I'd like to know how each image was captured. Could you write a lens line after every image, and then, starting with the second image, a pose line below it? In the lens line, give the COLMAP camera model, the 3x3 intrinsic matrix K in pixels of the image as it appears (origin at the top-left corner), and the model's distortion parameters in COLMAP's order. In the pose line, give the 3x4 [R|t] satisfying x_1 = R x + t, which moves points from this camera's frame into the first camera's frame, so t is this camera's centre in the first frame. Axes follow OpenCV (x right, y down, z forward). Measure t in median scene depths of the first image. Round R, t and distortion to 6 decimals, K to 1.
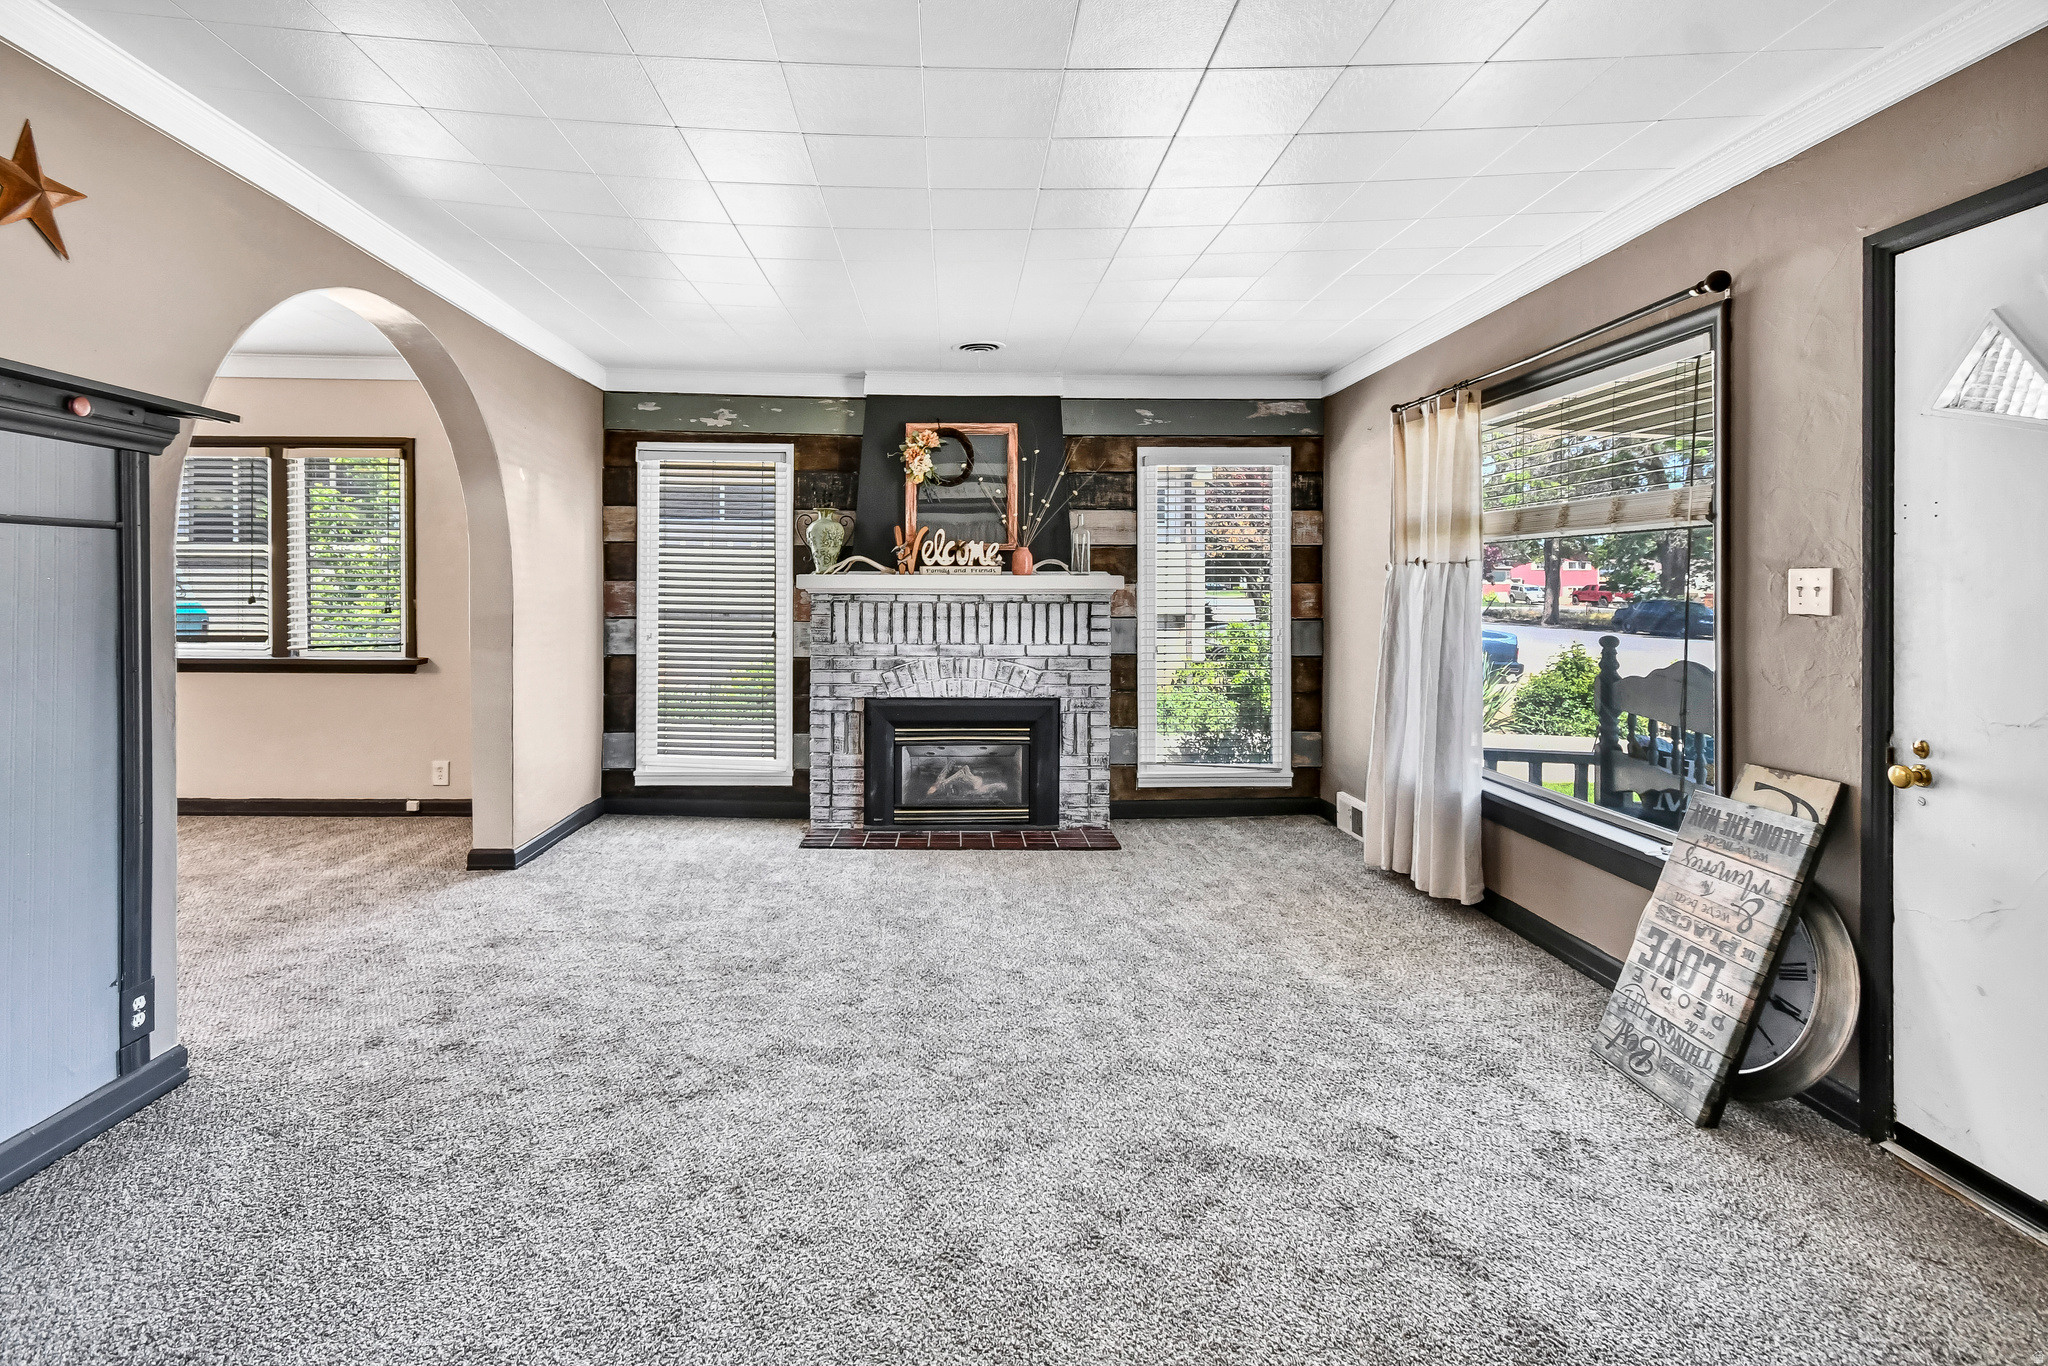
lens RADIAL K [[950.2, 0, 992.0], [0, 950.2, 603.2], [0, 0, 1]] dist [0.016014, 0.000104]
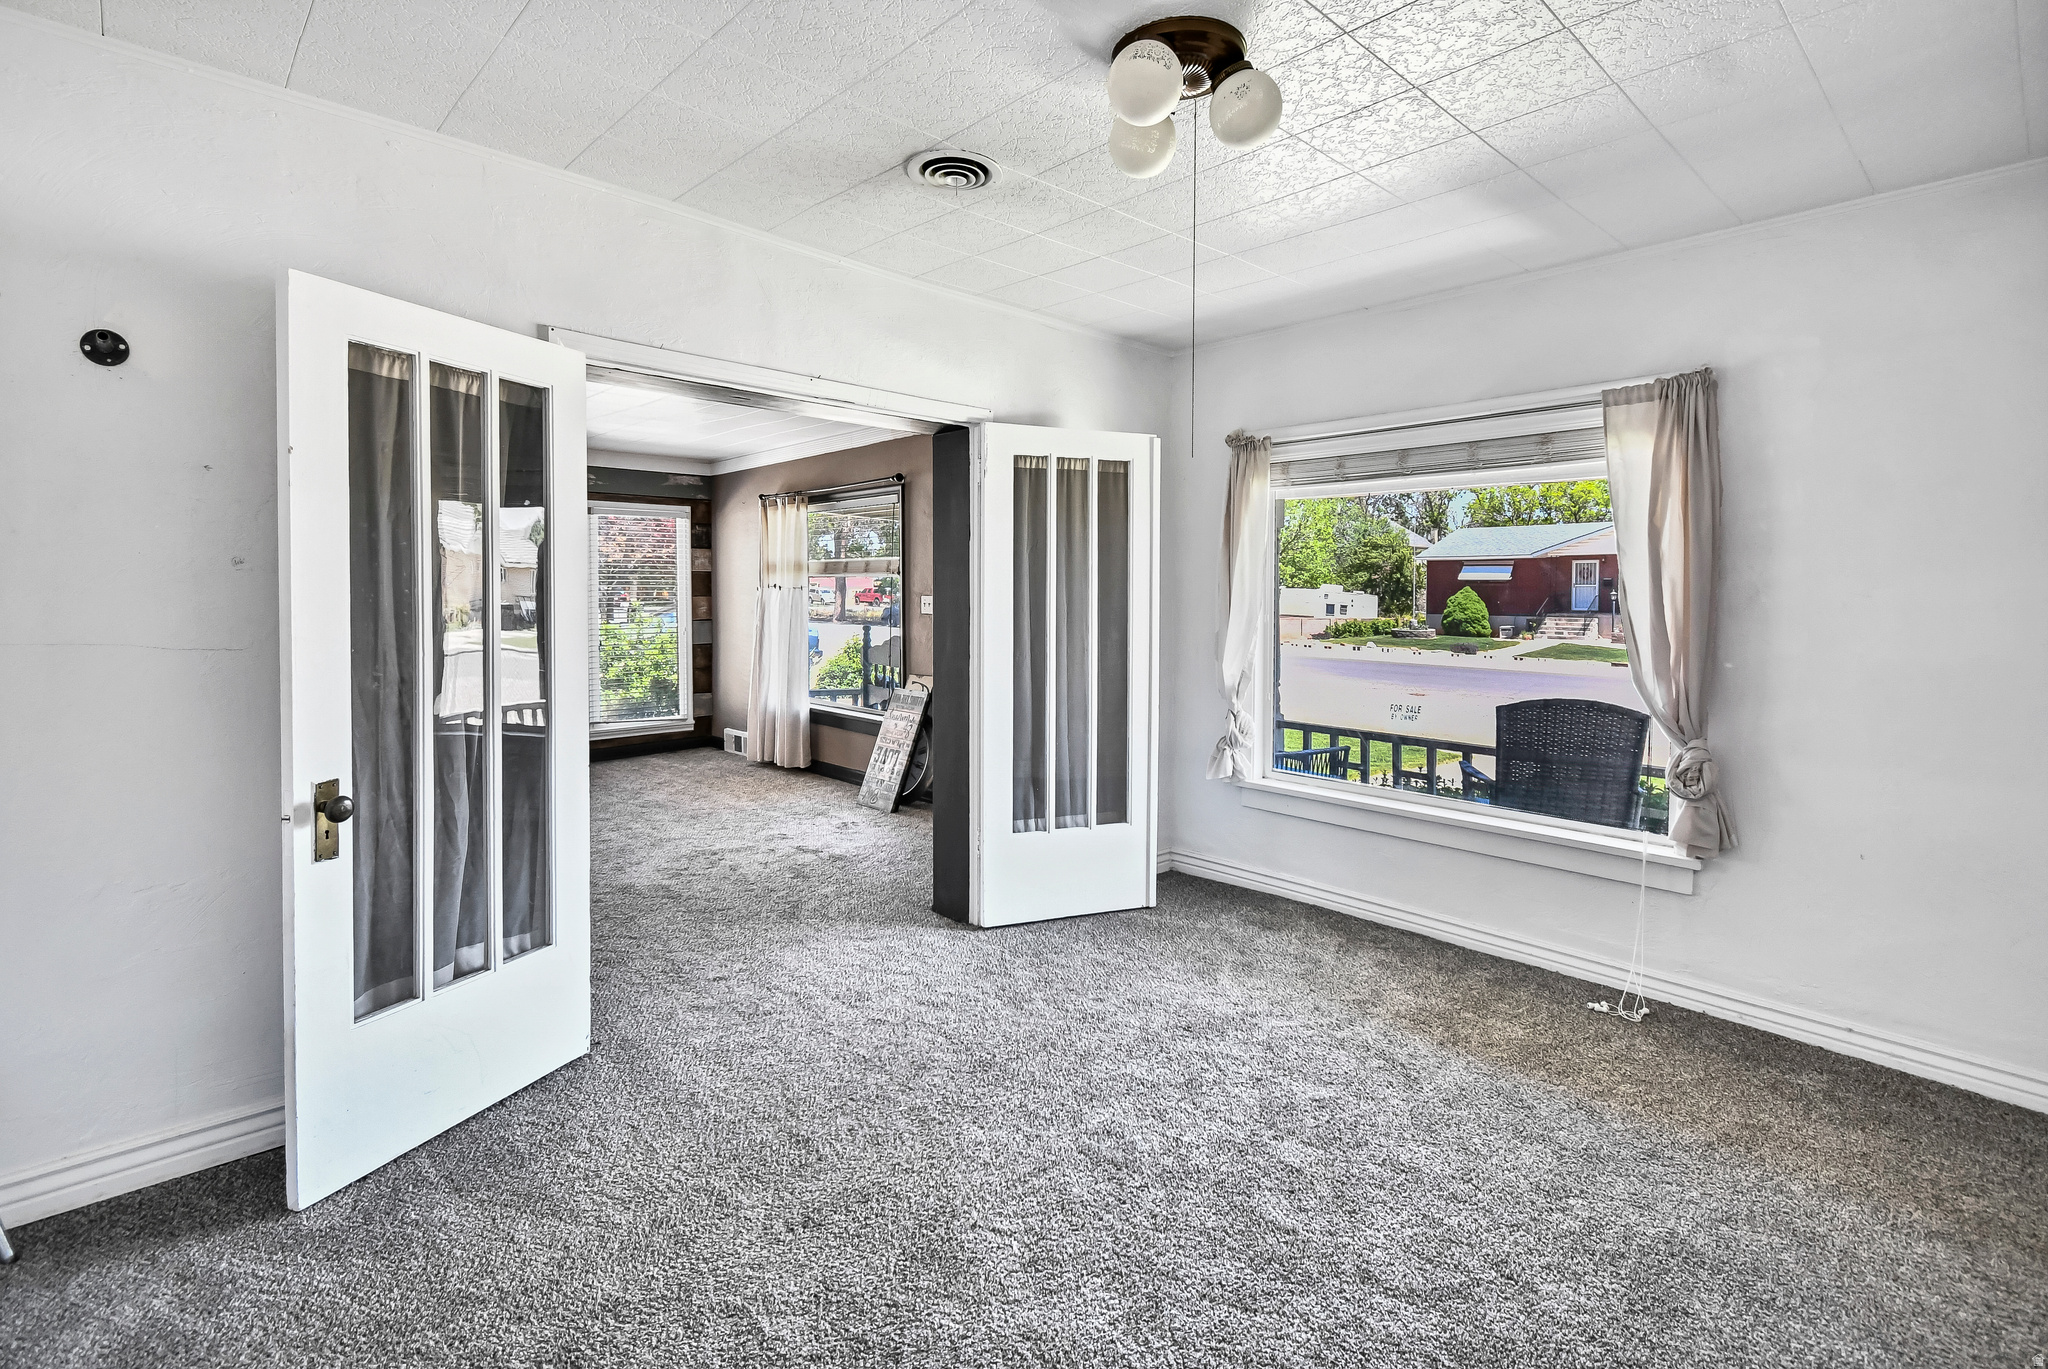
lens RADIAL K [[950.2, 0, 992.0], [0, 950.2, 604.7], [0, 0, 1]] dist [0.016014, 0.000104]
pose [[0.772252, -0.007704, 0.635270, -0.373497], [0.007574, 0.999967, 0.002920, -0.011659], [-0.635271, 0.002556, 0.772285, -0.633971]]
